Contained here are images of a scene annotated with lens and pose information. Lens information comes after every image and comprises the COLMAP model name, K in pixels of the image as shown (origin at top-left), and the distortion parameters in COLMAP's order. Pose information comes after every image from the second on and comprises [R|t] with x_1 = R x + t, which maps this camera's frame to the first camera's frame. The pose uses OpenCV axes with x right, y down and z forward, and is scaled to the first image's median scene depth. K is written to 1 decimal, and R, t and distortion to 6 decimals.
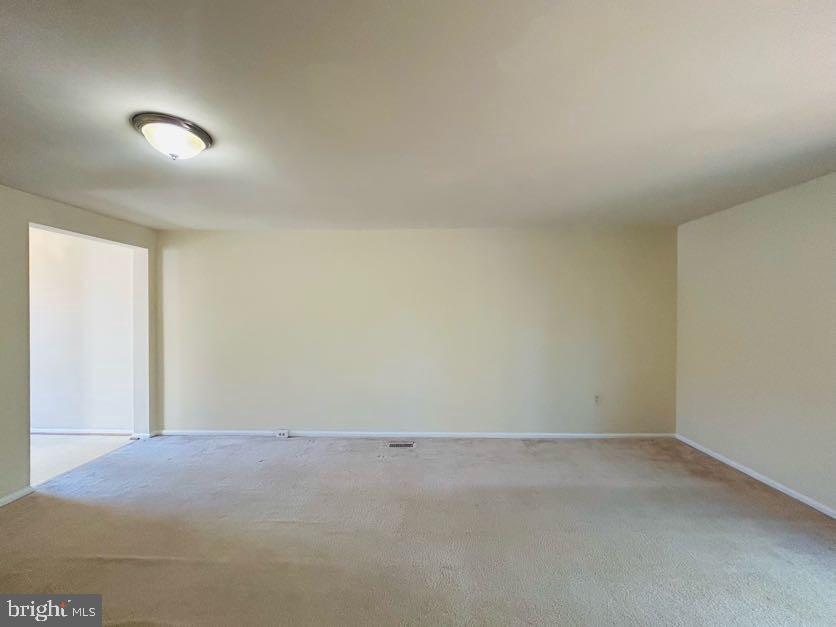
lens RADIAL K [[334.9, 0, 415.5], [0, 334.9, 313.3], [0, 0, 1]] dist [-0.001978, -0.000045]
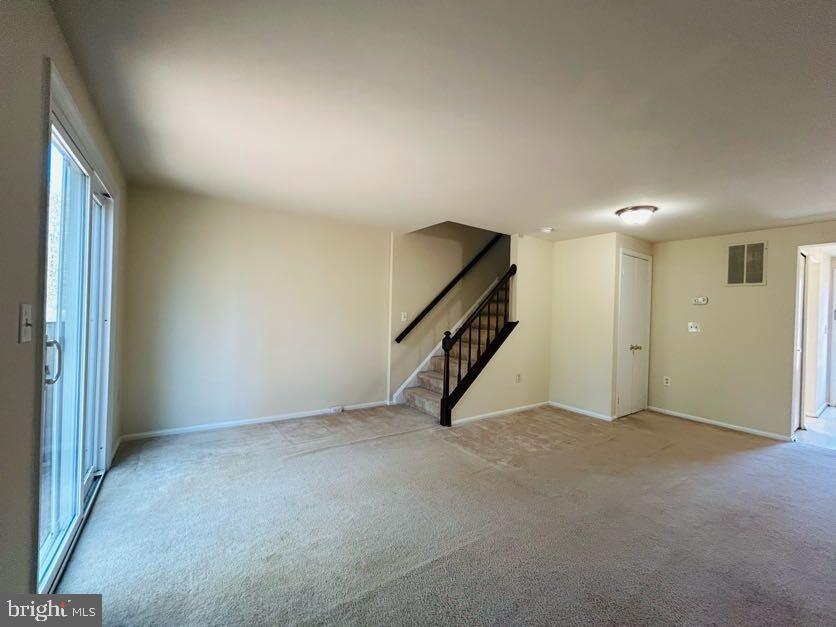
lens RADIAL K [[334.9, 0, 416.7], [0, 334.9, 310.4], [0, 0, 1]] dist [-0.001978, -0.000045]
pose [[-0.805331, -0.025353, -0.592283, 0.654198], [-0.029900, 0.999551, -0.002132, 0.027814], [0.592071, 0.015992, -0.805727, 0.834745]]
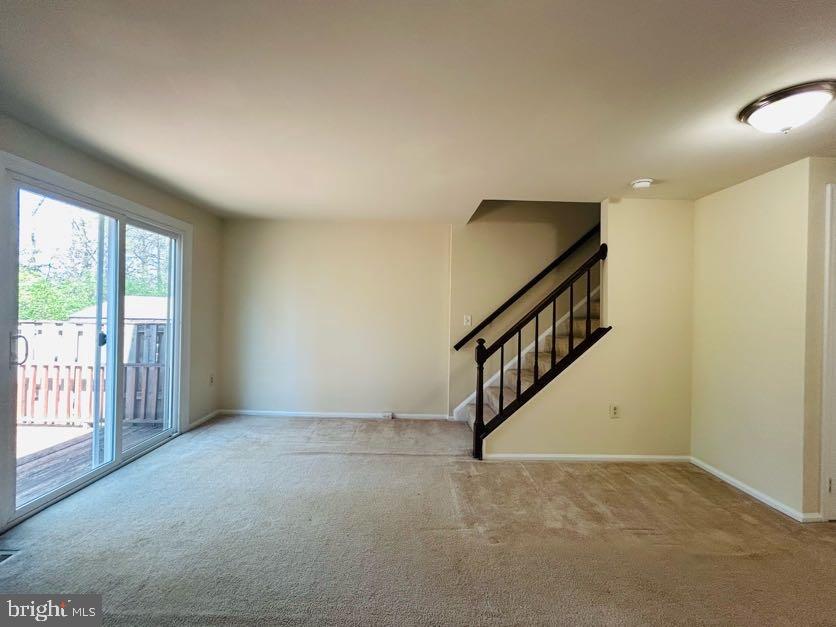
lens RADIAL K [[334.9, 0, 416.7], [0, 334.9, 311.3], [0, 0, 1]] dist [-0.001978, -0.000045]
pose [[-0.998755, -0.016330, -0.047132, 0.162701], [-0.016439, 0.999863, 0.001930, 0.021129], [0.047094, 0.002702, -0.998887, 0.870852]]
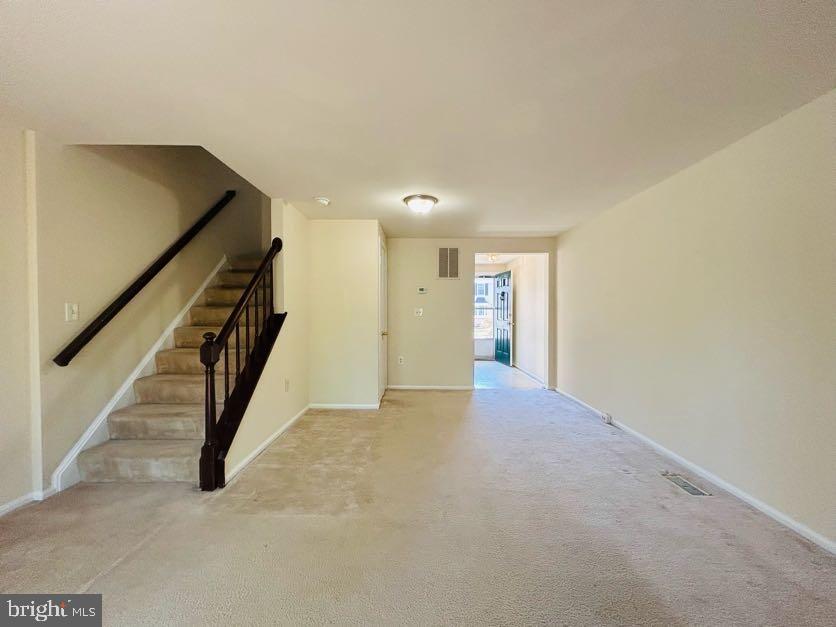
lens RADIAL K [[334.9, 0, 413.3], [0, 334.9, 311.7], [0, 0, 1]] dist [-0.001978, -0.000045]
pose [[0.014623, 0.004595, -0.999883, 0.585651], [-0.002830, 0.999986, 0.004554, 0.045782], [0.999889, 0.002763, 0.014636, 0.428270]]
